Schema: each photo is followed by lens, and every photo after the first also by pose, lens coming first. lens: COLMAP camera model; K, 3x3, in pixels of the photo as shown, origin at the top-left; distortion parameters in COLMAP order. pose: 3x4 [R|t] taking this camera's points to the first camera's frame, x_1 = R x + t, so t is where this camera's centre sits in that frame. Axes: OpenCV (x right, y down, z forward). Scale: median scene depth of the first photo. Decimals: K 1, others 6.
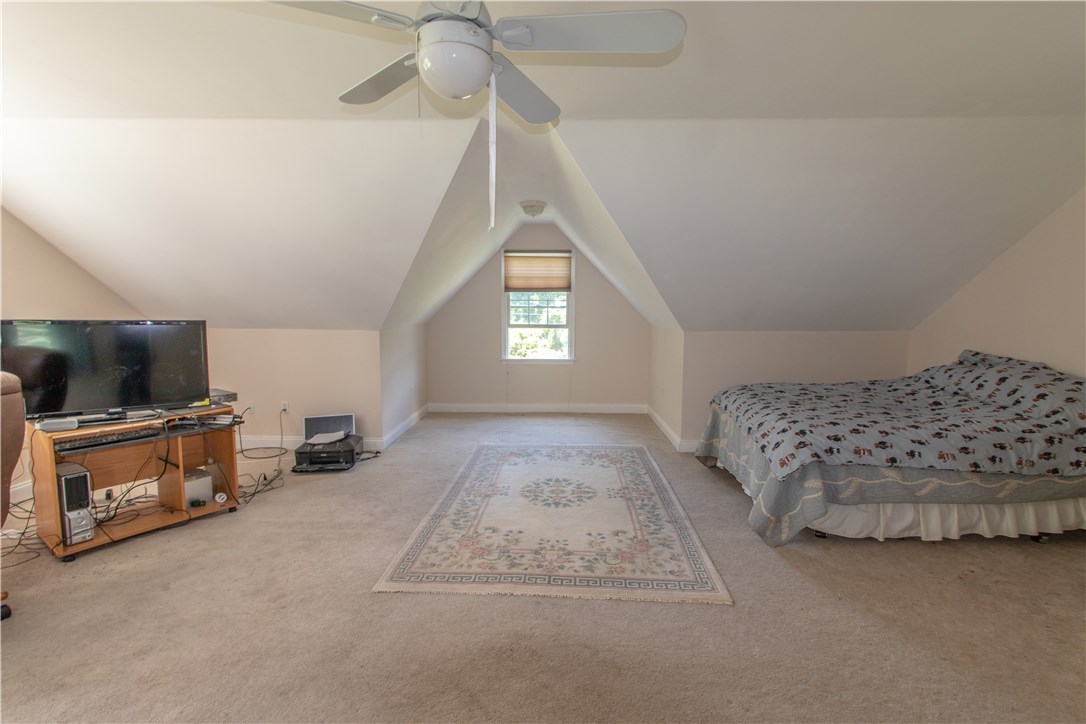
lens RADIAL K [[506.8, 0, 548.5], [0, 506.8, 358.0], [0, 0, 1]] dist [0.000677, -0.000713]
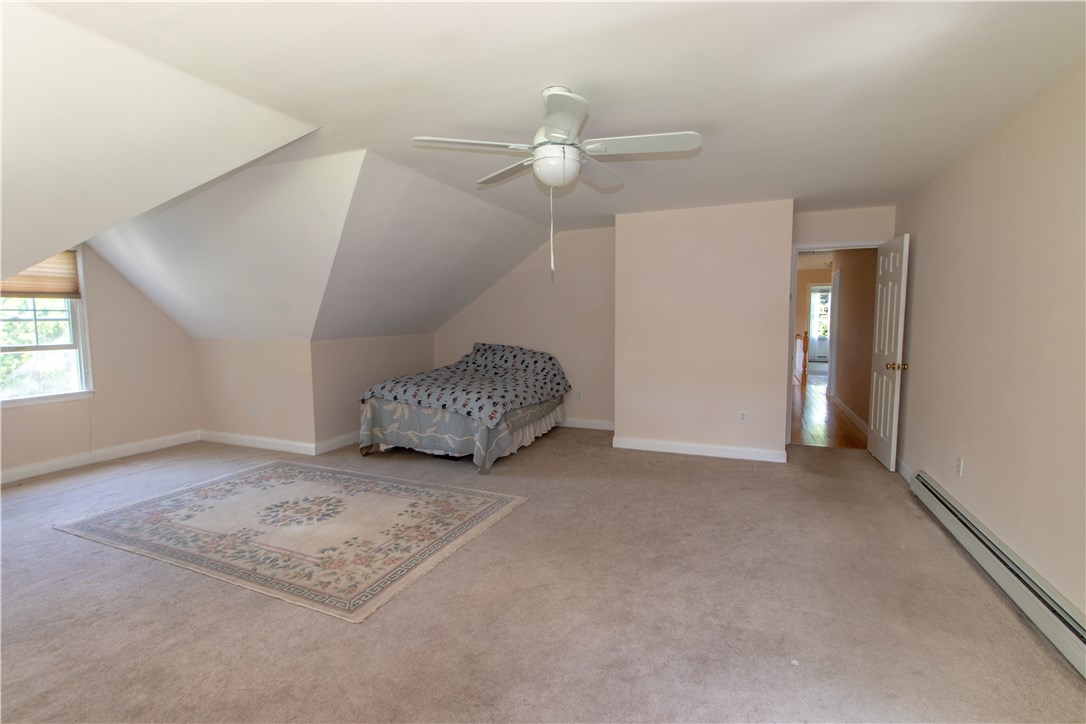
lens RADIAL K [[506.8, 0, 548.5], [0, 506.8, 358.0], [0, 0, 1]] dist [0.000677, -0.000713]
pose [[0.355306, -0.080691, 0.931261, -0.741404], [0.099332, 0.993885, 0.048219, -0.026194], [-0.929457, 0.075371, 0.361149, 0.210145]]
